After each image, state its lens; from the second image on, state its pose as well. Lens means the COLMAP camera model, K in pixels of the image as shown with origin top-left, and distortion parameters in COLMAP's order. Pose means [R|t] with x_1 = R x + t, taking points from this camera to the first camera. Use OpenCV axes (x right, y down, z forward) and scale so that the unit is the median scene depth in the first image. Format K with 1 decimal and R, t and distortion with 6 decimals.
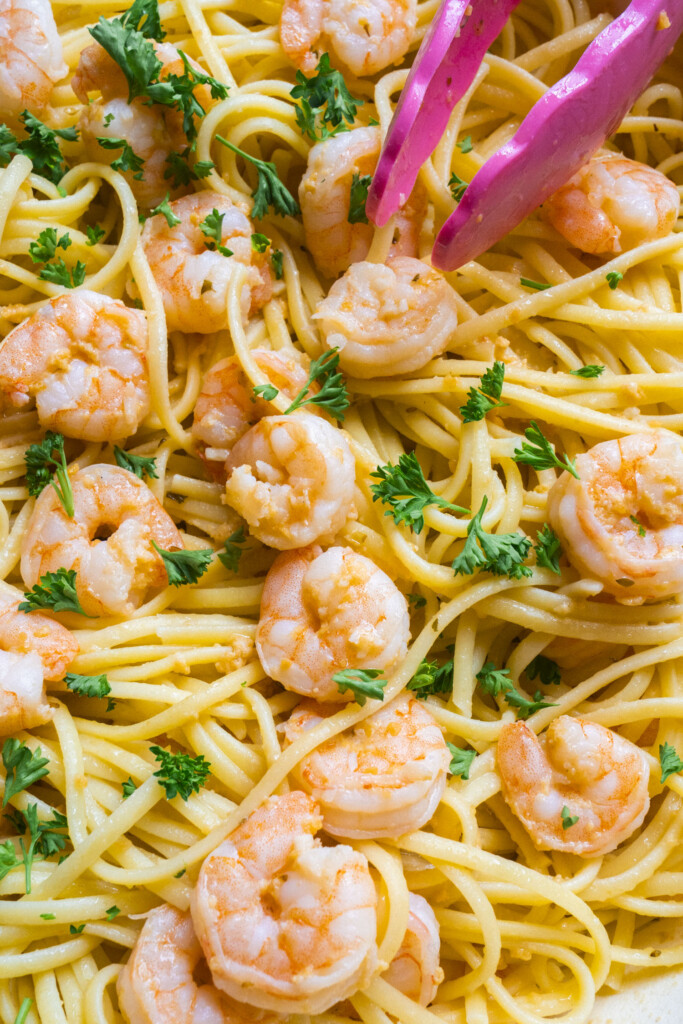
lens RADIAL K [[1387.0, 0, 341.5], [0, 1387.0, 512.0], [0, 0, 1]] dist [0.112219, 0.052877]
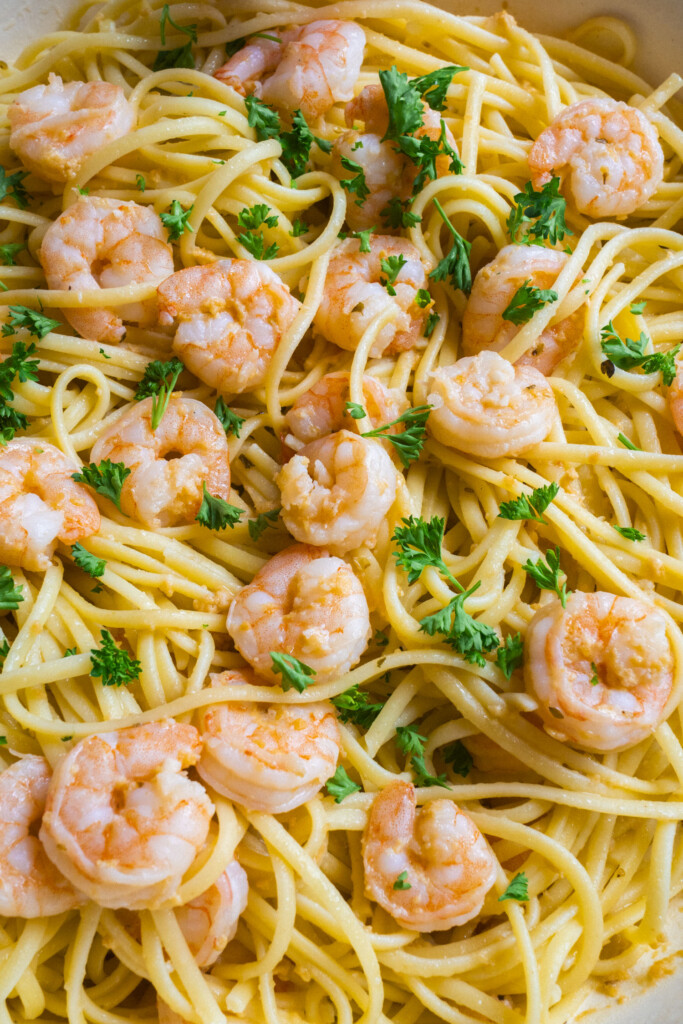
lens RADIAL K [[1387.0, 0, 341.5], [0, 1387.0, 512.0], [0, 0, 1]] dist [0.112219, 0.052877]
pose [[0.868042, 0.467044, -0.168442, 0.162247], [-0.481139, 0.875024, -0.053282, 0.049606], [0.122506, 0.127294, 0.984271, -0.083469]]
